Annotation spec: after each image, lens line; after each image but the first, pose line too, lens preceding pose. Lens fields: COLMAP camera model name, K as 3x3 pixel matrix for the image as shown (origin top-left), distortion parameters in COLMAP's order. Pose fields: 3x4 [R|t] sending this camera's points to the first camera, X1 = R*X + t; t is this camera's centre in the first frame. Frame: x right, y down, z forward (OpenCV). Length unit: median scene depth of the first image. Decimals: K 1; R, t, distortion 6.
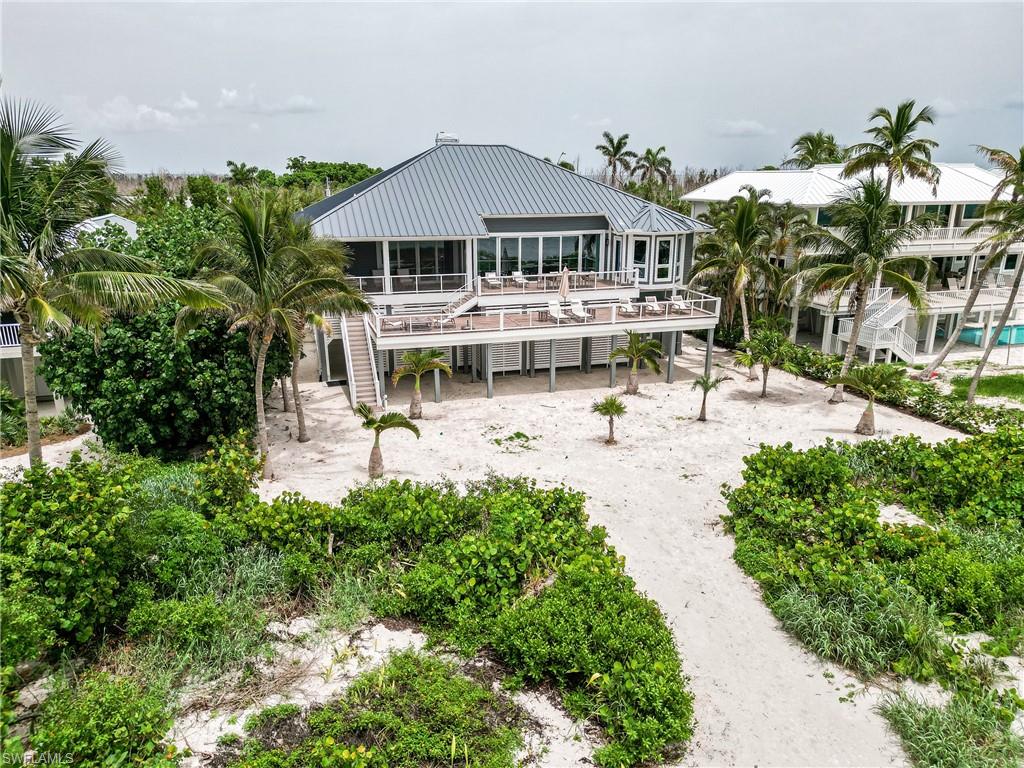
lens RADIAL K [[720.8, 0, 512.0], [0, 720.8, 384.0], [0, 0, 1]] dist [0.010491, 0.000299]
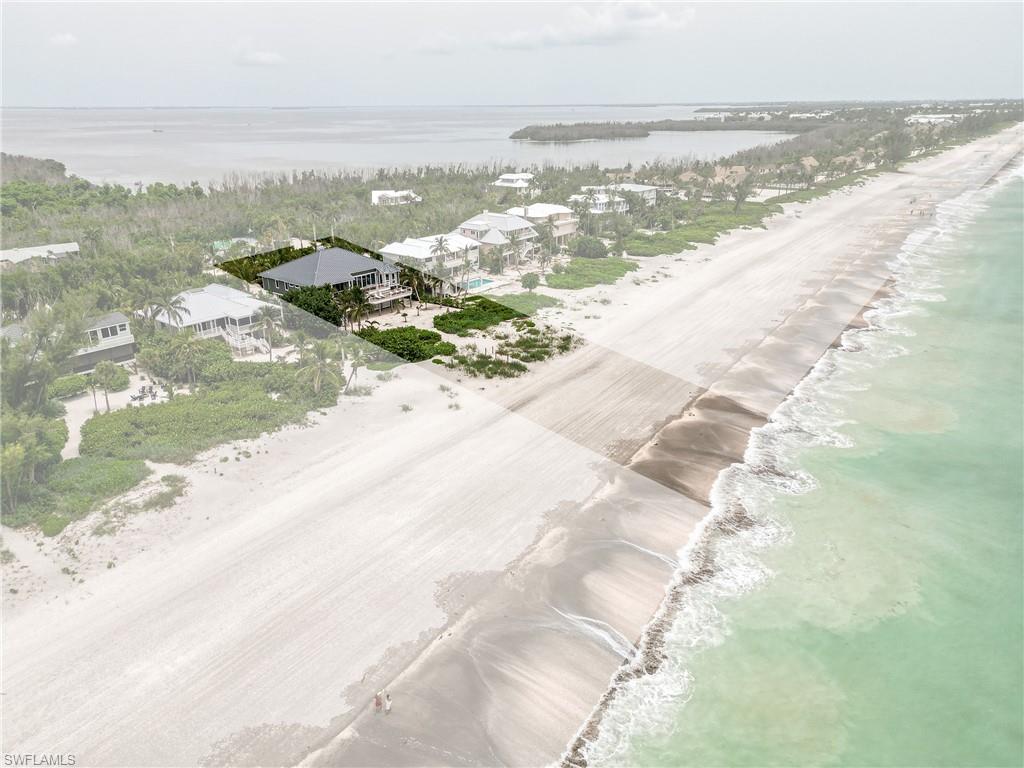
lens RADIAL K [[725.6, 0, 512.0], [0, 725.6, 384.0], [0, 0, 1]] dist [0.016721, -0.004560]
pose [[0.823737, -0.201840, 0.529828, -1.478280], [0.153683, 0.978990, 0.134015, -0.042560], [-0.545746, -0.028968, 0.837450, -2.691085]]
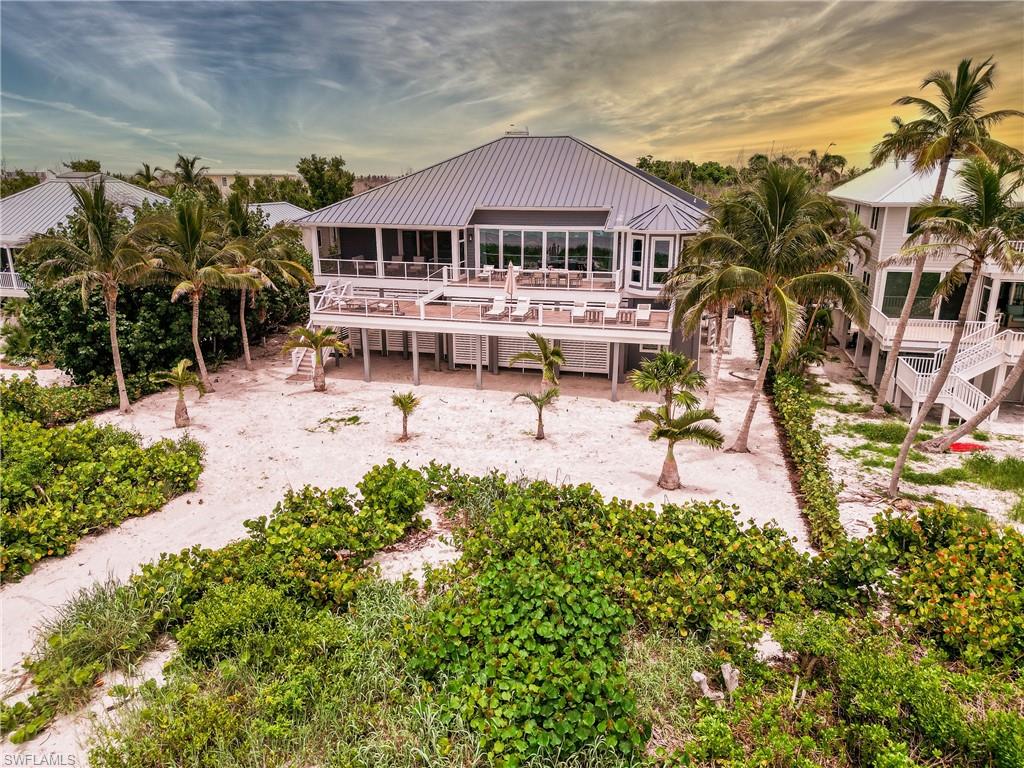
lens RADIAL K [[725.6, 0, 512.0], [0, 725.6, 384.0], [0, 0, 1]] dist [0.016721, -0.004560]
pose [[0.855248, 0.142585, -0.498217, 0.527360], [-0.142075, 0.989080, 0.039176, -0.037394], [0.498363, 0.037279, 0.866167, 0.161382]]
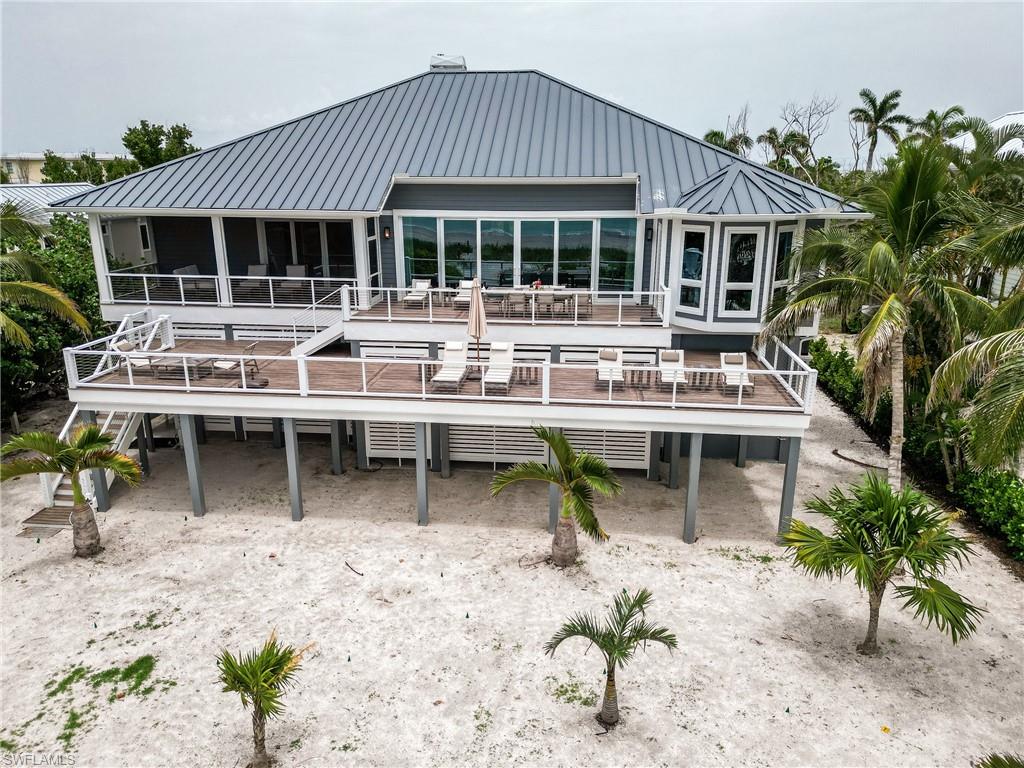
lens RADIAL K [[725.6, 0, 512.0], [0, 725.6, 384.0], [0, 0, 1]] dist [0.016721, -0.004560]
pose [[0.921979, 0.108554, -0.371713, 0.265213], [-0.107109, 0.993943, 0.024600, -0.096128], [0.372131, 0.017133, 0.928022, 0.503245]]
